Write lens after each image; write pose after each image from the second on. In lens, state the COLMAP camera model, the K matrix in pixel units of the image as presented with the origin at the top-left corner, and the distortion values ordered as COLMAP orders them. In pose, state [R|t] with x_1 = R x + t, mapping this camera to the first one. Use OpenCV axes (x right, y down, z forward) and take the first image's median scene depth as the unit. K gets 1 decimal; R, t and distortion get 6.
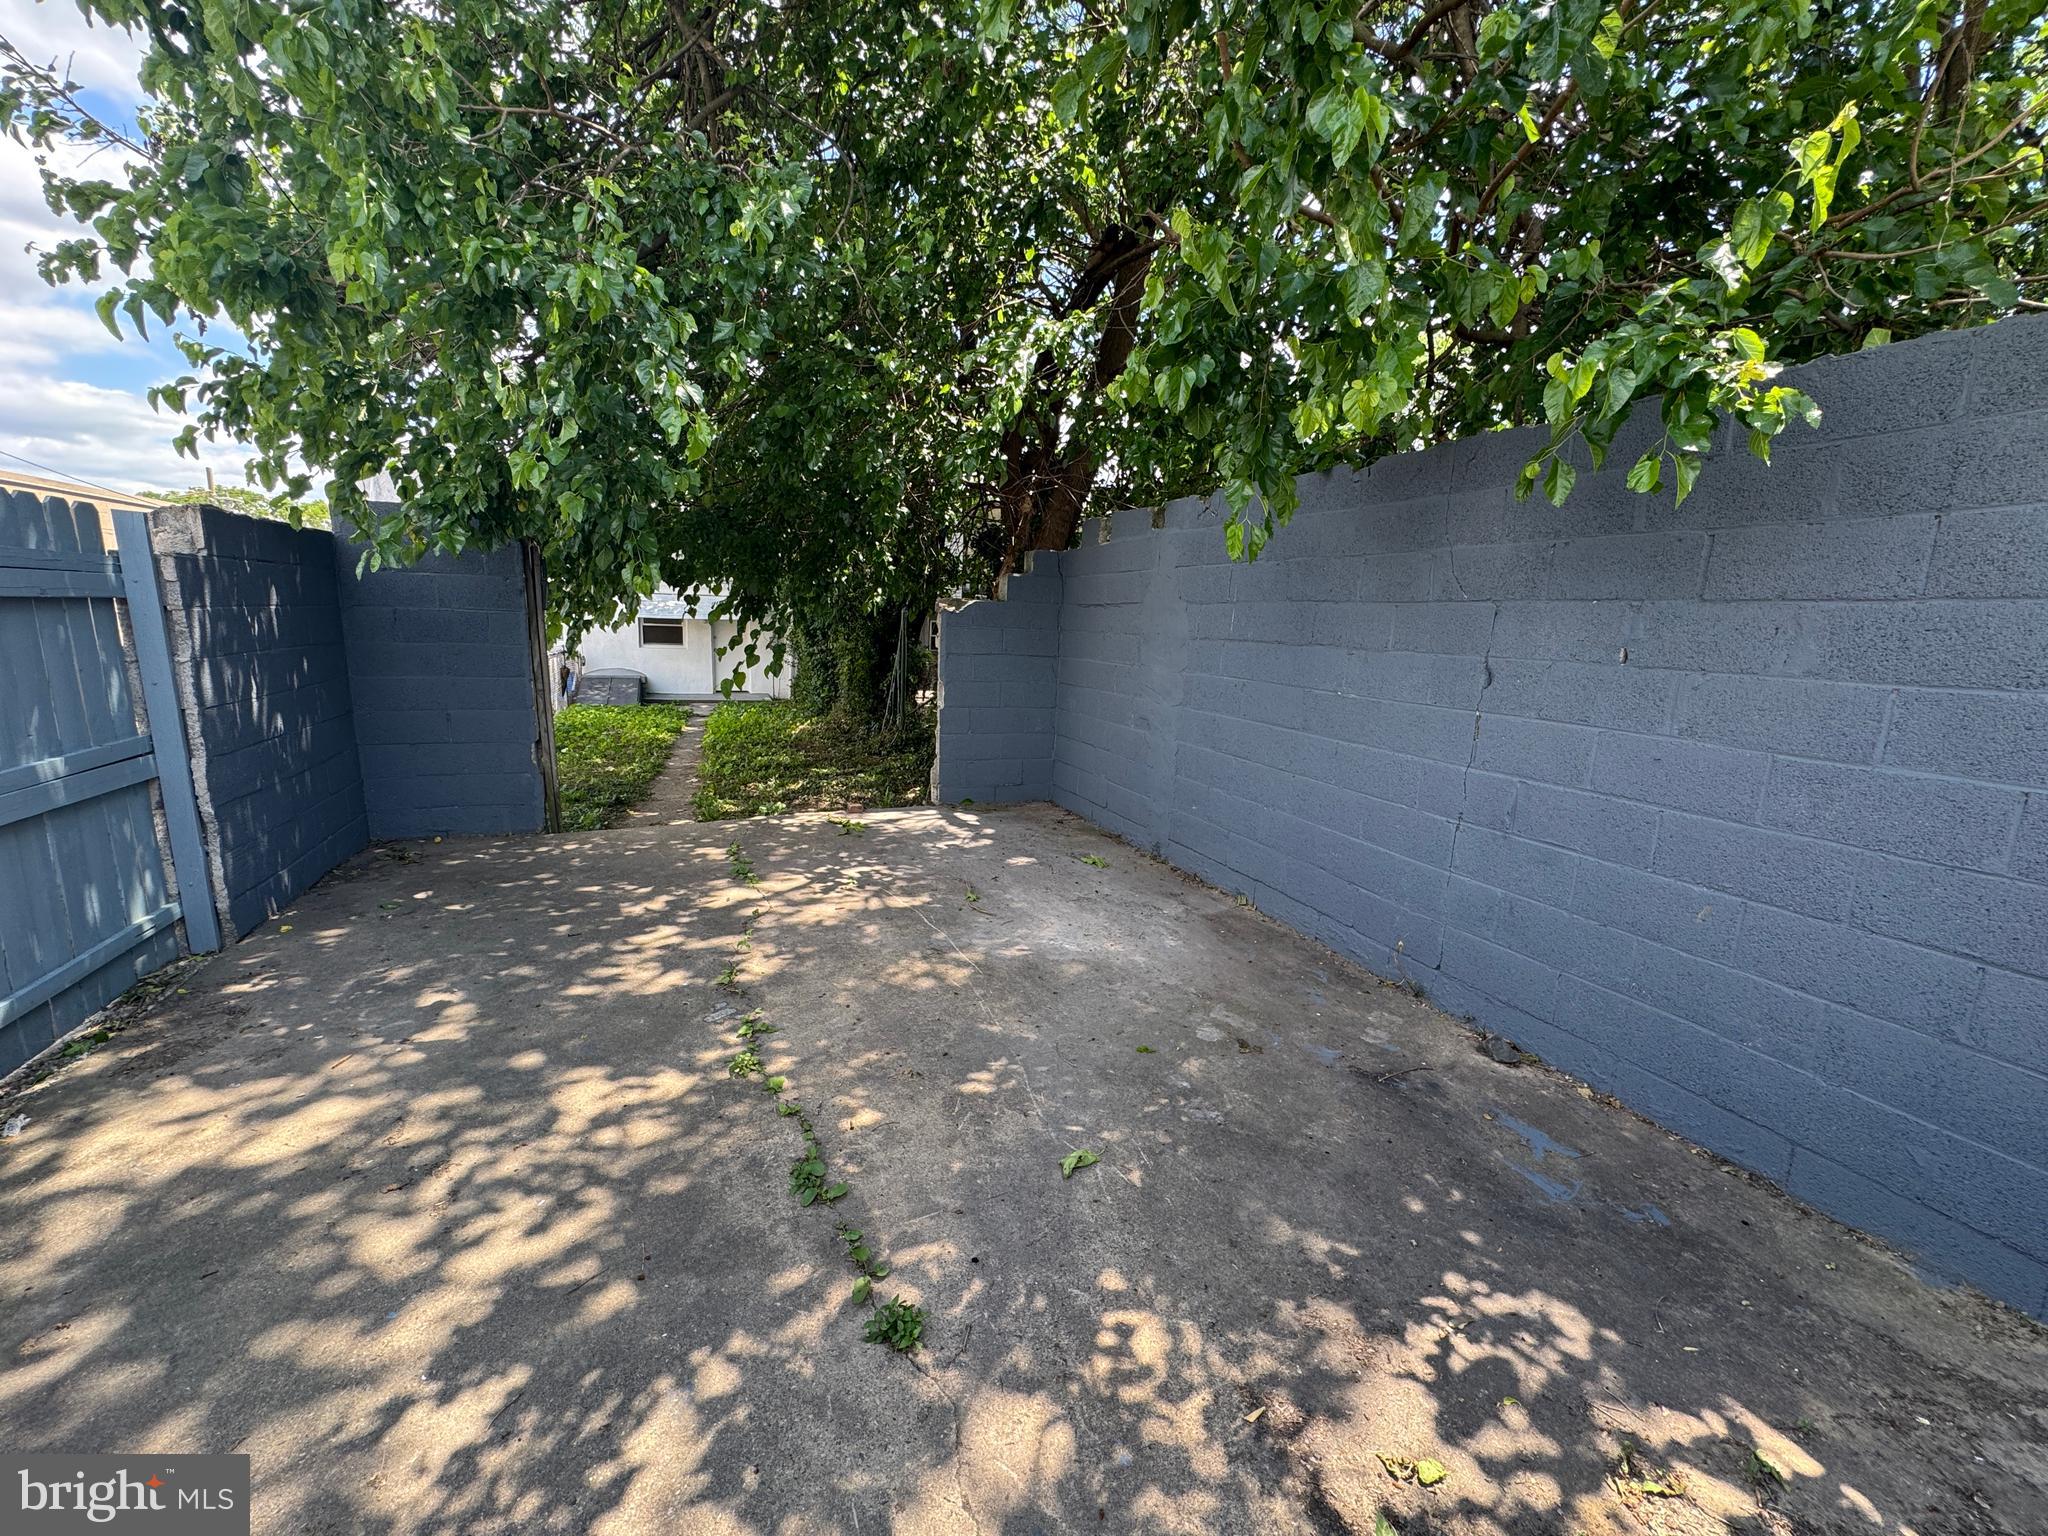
lens RADIAL K [[816.5, 0, 1024.9], [0, 816.5, 764.5], [0, 0, 1]] dist [-0.004828, 0.000608]
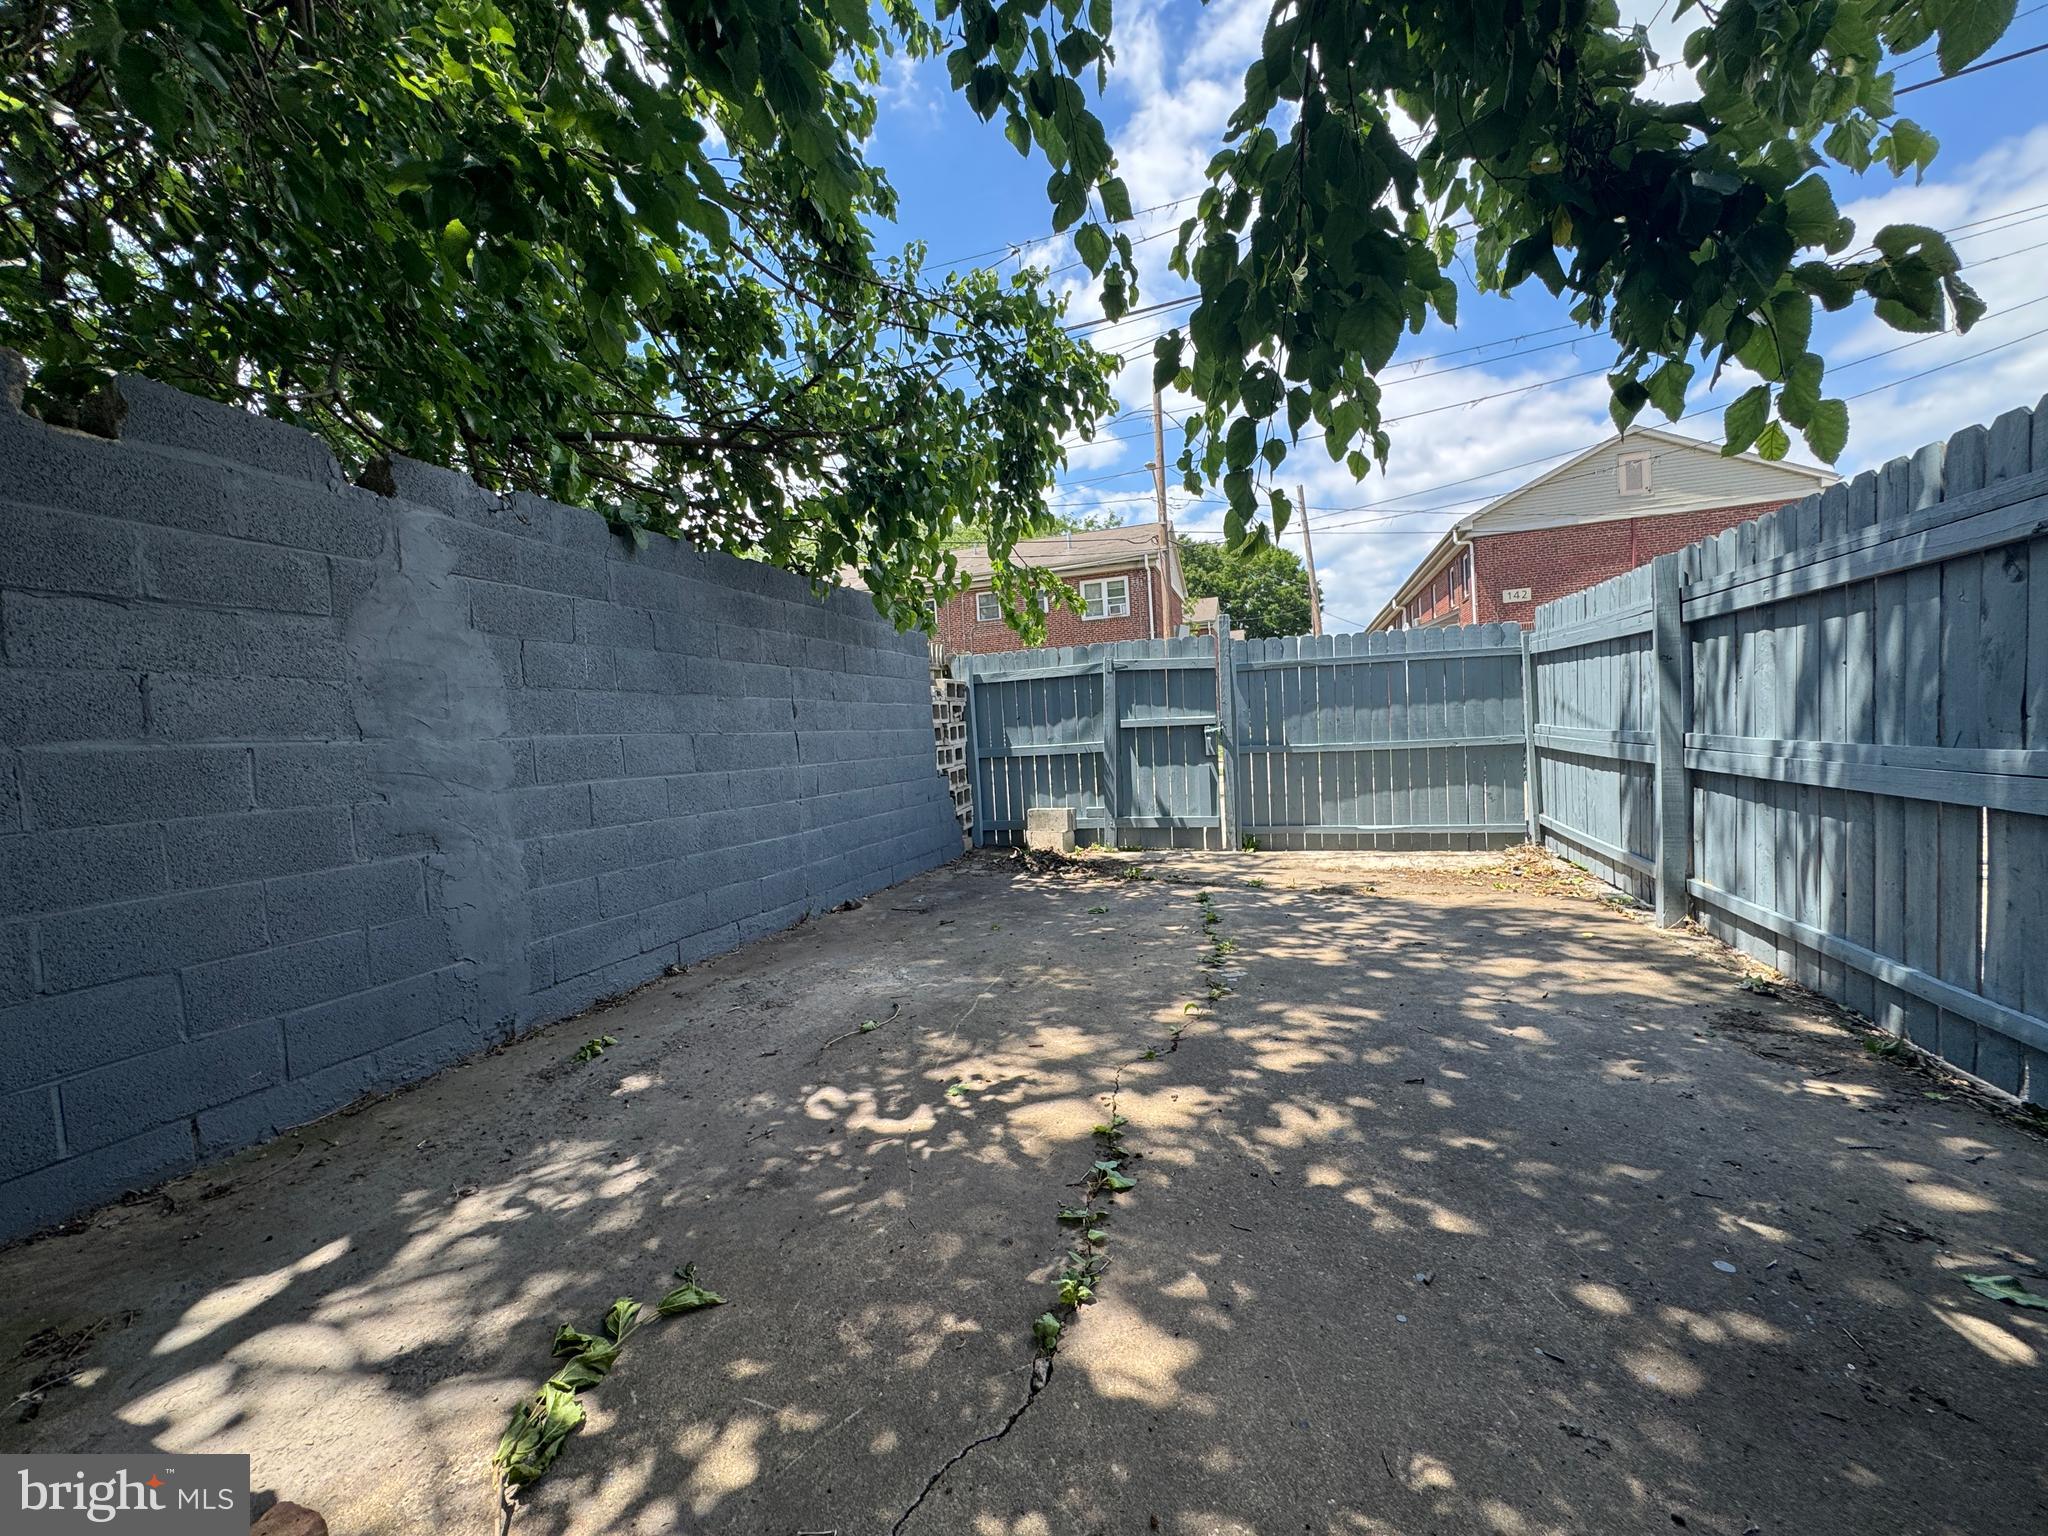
lens RADIAL K [[816.5, 0, 1024.9], [0, 816.5, 764.5], [0, 0, 1]] dist [-0.004828, 0.000608]
pose [[-0.758202, -0.012941, 0.651891, -0.733365], [0.146056, 0.971025, 0.189151, -0.204246], [-0.635450, 0.238628, -0.734343, 1.602870]]
